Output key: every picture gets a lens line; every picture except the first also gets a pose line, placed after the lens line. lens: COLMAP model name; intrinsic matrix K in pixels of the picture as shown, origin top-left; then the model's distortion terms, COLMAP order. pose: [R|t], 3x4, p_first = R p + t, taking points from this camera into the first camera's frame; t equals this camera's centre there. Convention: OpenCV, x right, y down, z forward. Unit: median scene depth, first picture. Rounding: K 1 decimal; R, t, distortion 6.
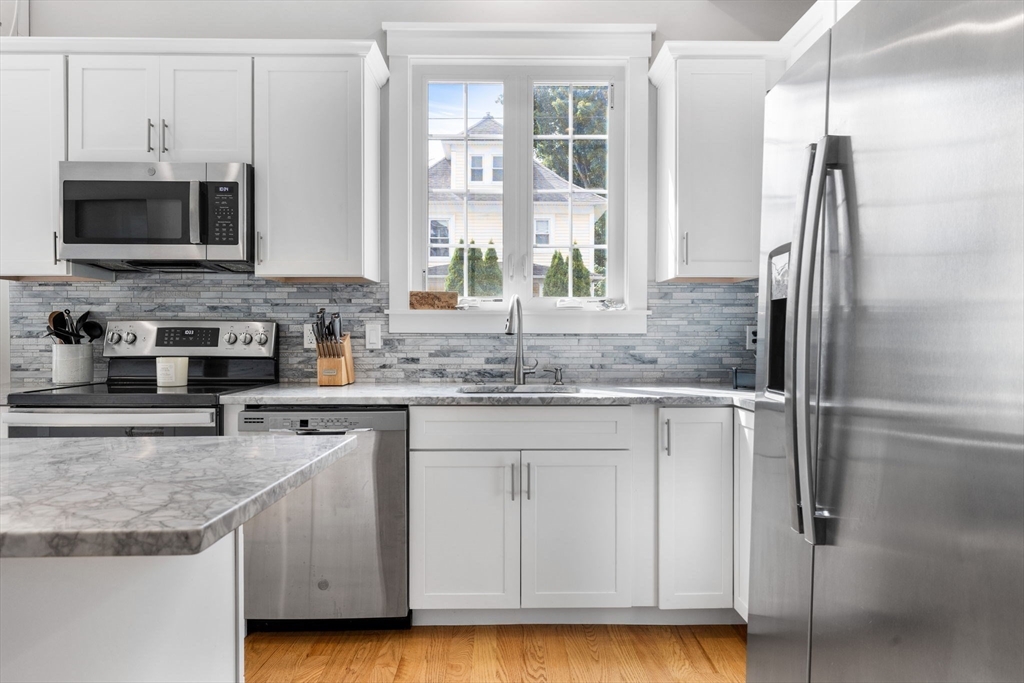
lens RADIAL K [[626.9, 0, 512.2], [0, 626.9, 337.0], [0, 0, 1]] dist [0.001392, 0.000505]
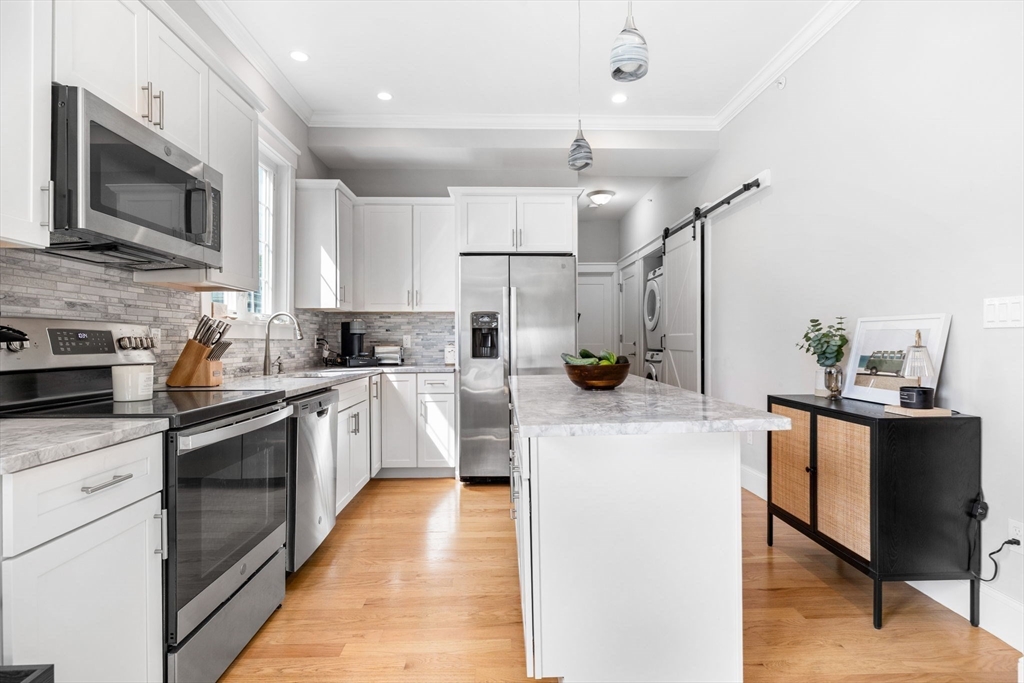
lens RADIAL K [[514.8, 0, 513.2], [0, 514.8, 344.6], [0, 0, 1]] dist [-0.003320, 0.000147]
pose [[-0.018677, -0.006674, 0.999803, -1.126538], [0.005654, 0.999961, 0.006781, 0.002172], [-0.999810, 0.005780, -0.018638, 0.464158]]
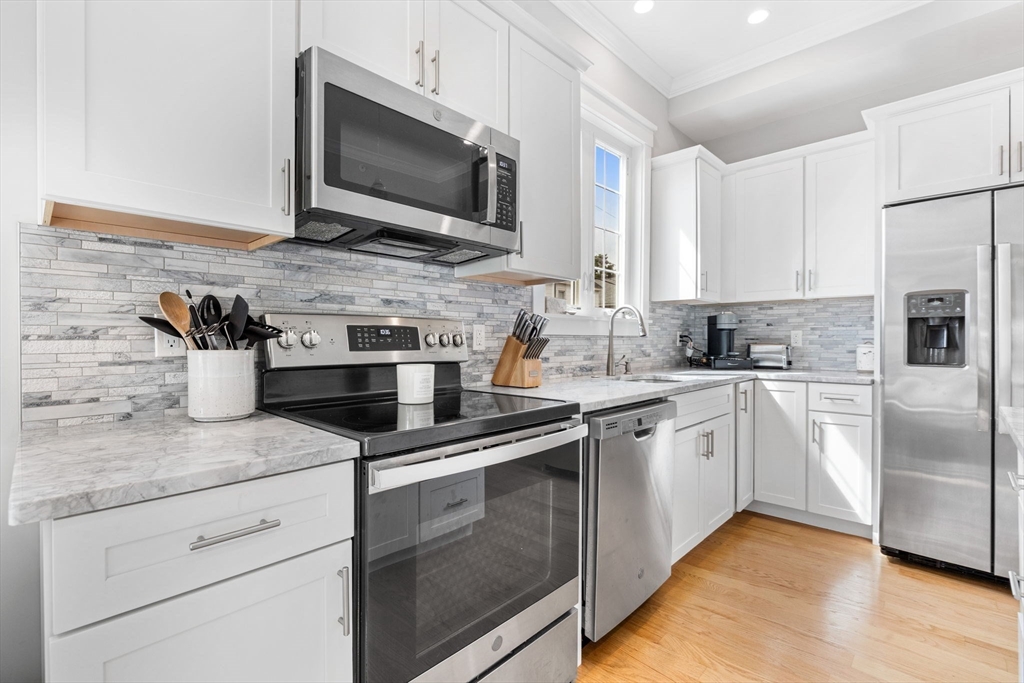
lens RADIAL K [[462.5, 0, 507.1], [0, 462.5, 341.3], [0, 0, 1]] dist [-0.005936, 0.000113]
pose [[0.702603, -0.004021, 0.711571, -0.787986], [0.002703, 0.999992, 0.002982, 0.002483], [-0.711577, -0.000172, 0.702608, 0.482040]]
